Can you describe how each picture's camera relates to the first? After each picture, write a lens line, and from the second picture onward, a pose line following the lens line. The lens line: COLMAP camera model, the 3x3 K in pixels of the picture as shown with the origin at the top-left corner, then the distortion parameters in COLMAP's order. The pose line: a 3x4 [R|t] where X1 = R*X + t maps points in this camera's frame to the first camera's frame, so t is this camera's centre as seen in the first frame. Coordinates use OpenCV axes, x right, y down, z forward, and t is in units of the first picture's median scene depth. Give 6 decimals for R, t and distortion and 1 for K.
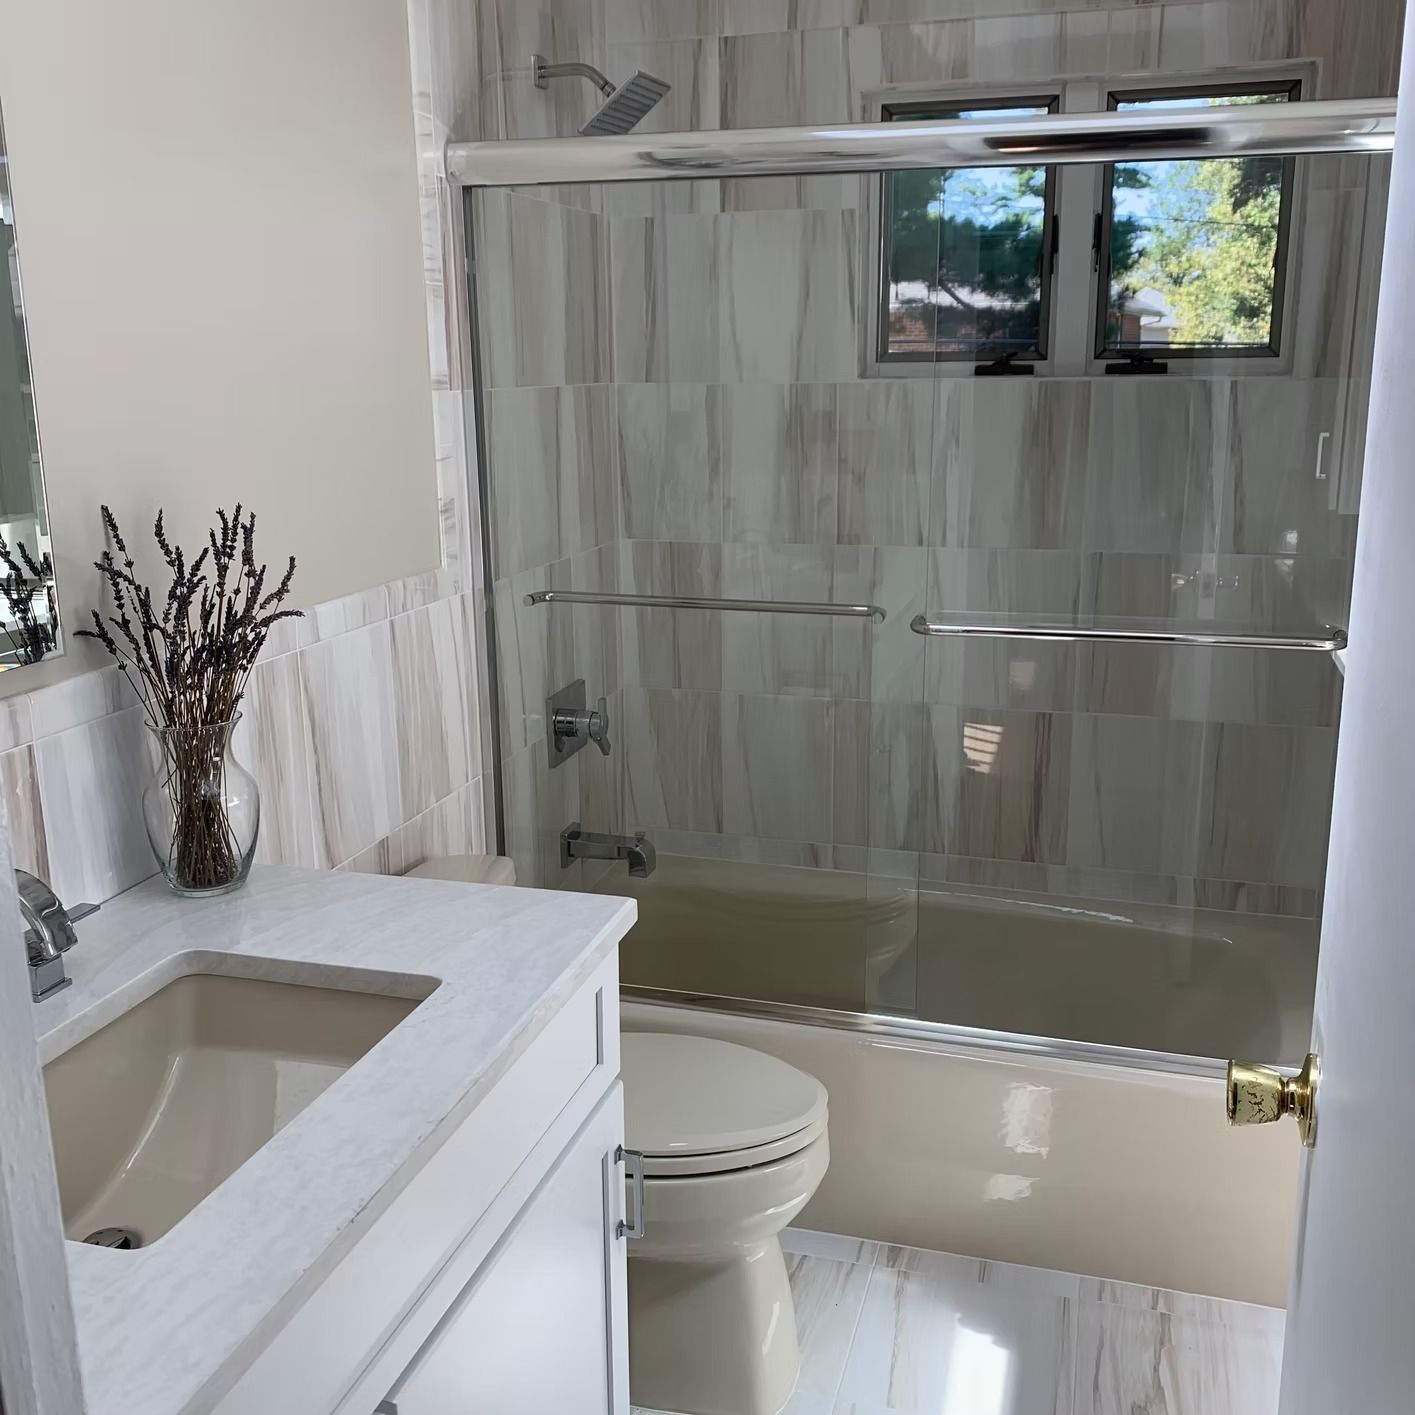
lens RADIAL K [[1459.5, 0, 707.4], [0, 1459.5, 700.5], [0, 0, 1]] dist [0.125355, -0.305410]
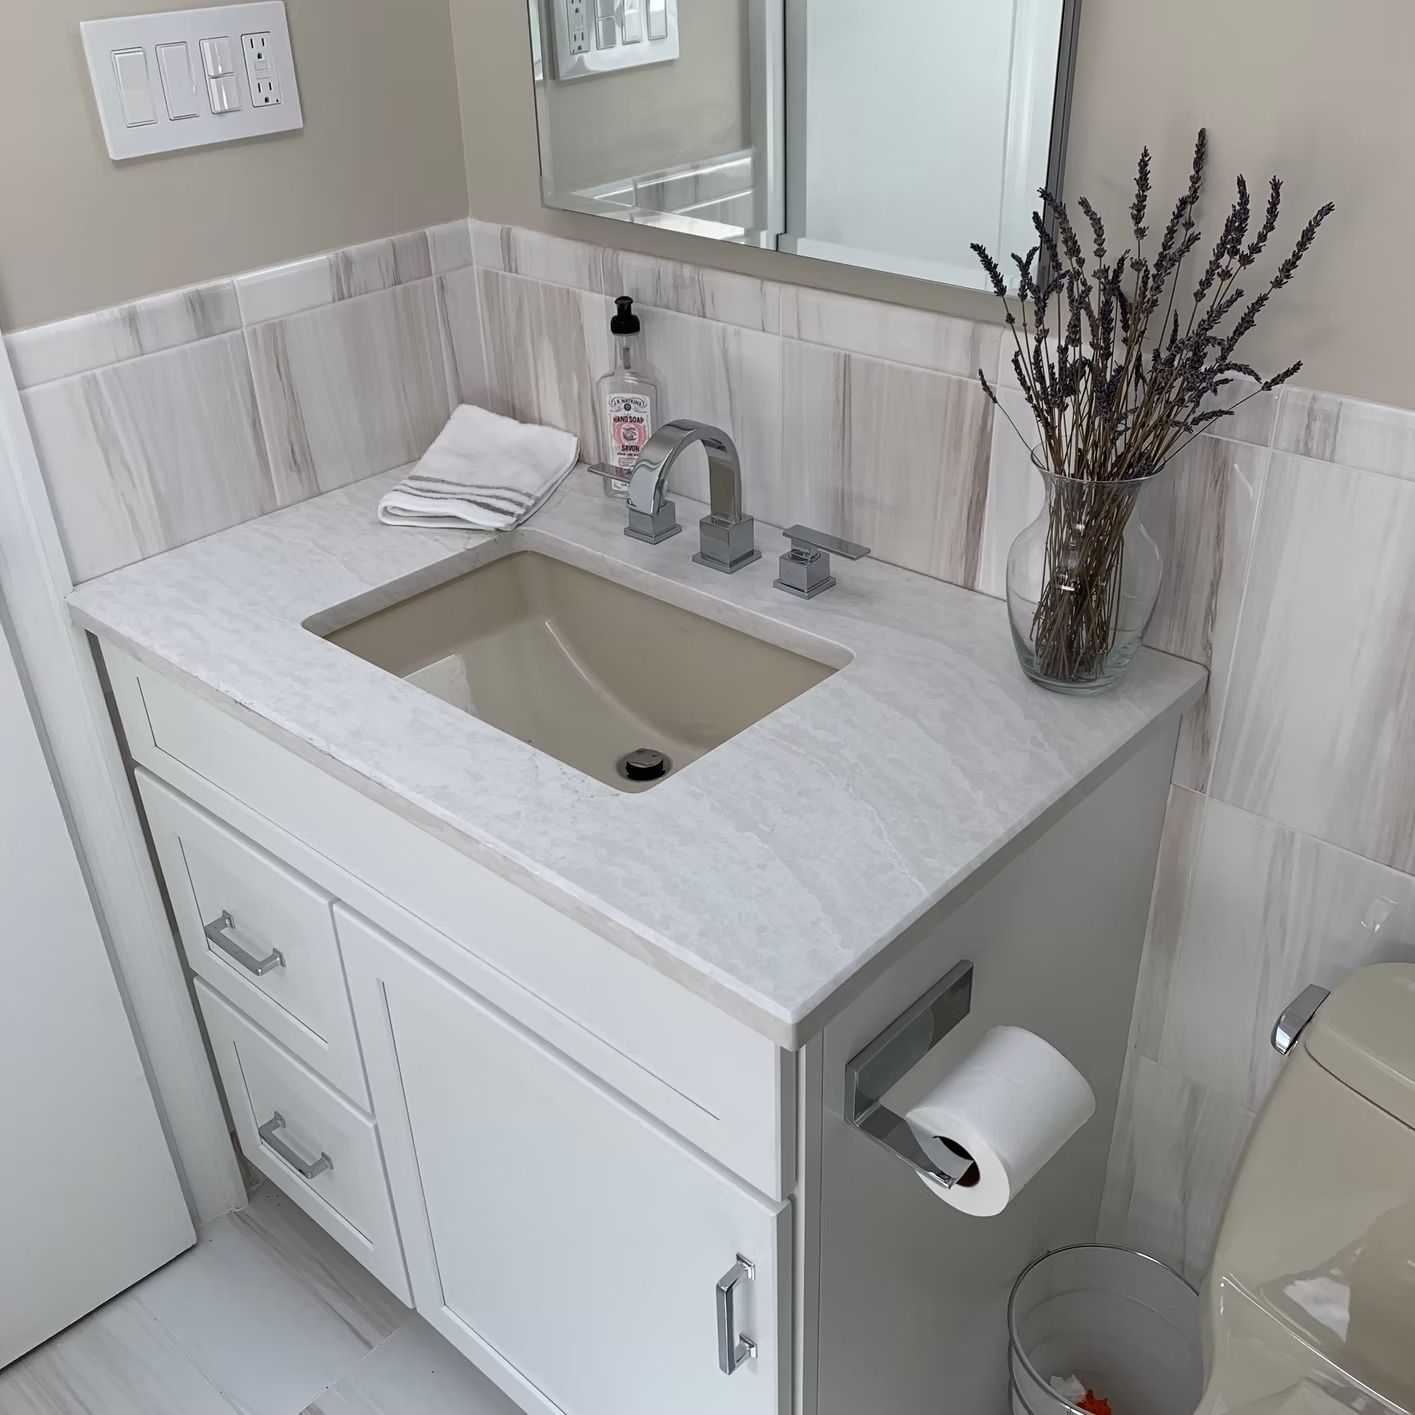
lens RADIAL K [[1453.6, 0, 695.6], [0, 1453.6, 704.8], [0, 0, 1]] dist [0.146334, -0.387532]
pose [[-0.439719, 0.480235, -0.758961, 0.361692], [-0.181796, 0.779957, 0.598847, -0.309715], [0.879544, 0.401300, -0.255657, 1.150564]]
